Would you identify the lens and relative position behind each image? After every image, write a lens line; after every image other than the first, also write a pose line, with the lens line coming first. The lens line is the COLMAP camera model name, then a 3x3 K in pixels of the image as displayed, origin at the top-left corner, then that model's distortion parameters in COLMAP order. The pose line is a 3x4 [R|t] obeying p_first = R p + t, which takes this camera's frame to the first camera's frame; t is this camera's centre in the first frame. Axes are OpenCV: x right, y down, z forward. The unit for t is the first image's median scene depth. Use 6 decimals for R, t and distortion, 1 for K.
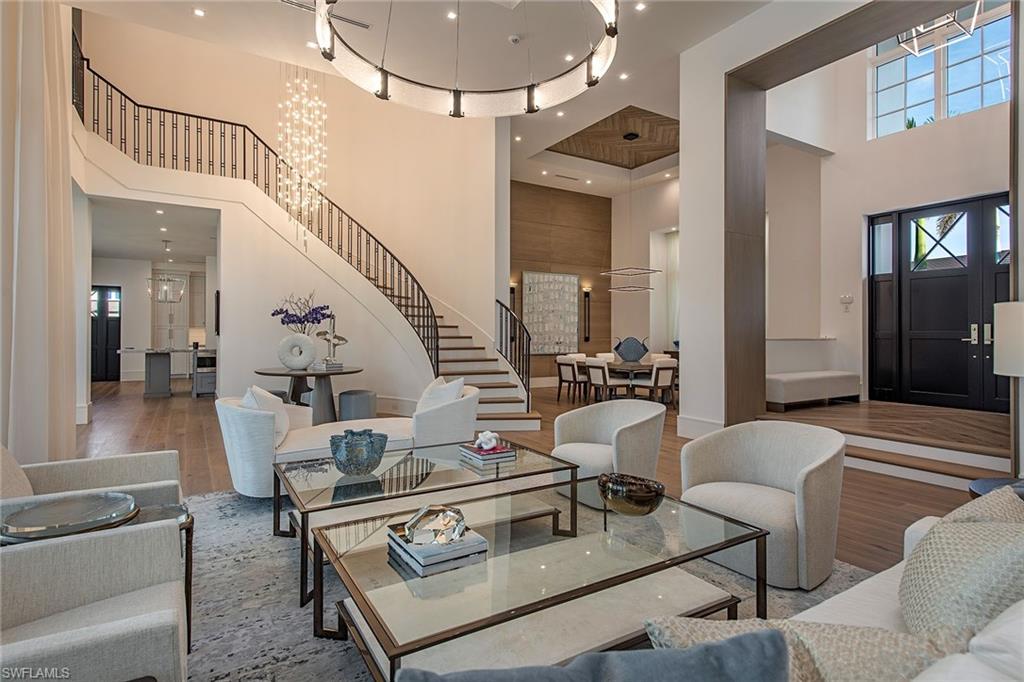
lens RADIAL K [[524.0, 0, 509.5], [0, 524.0, 335.4], [0, 0, 1]] dist [-0.001171, -0.000228]
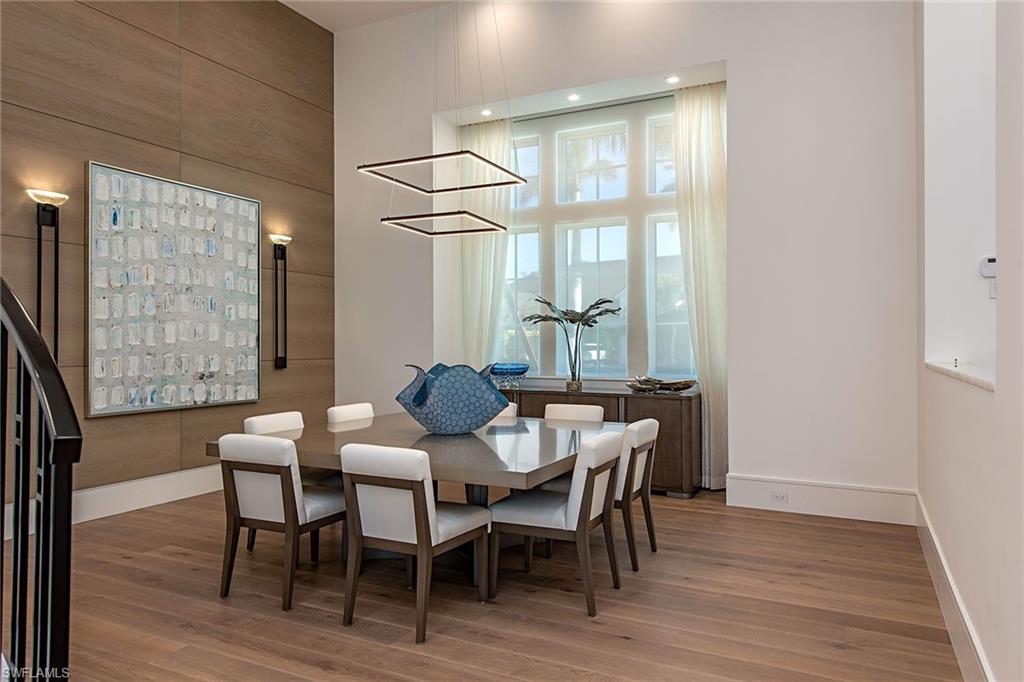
lens RADIAL K [[685.6, 0, 503.6], [0, 685.6, 337.3], [0, 0, 1]] dist [0.011248, 0.000398]
pose [[0.858074, -0.002194, 0.513521, 0.025416], [0.009279, 0.999894, -0.011232, -0.005184], [-0.513442, 0.014403, 0.858004, 0.477296]]
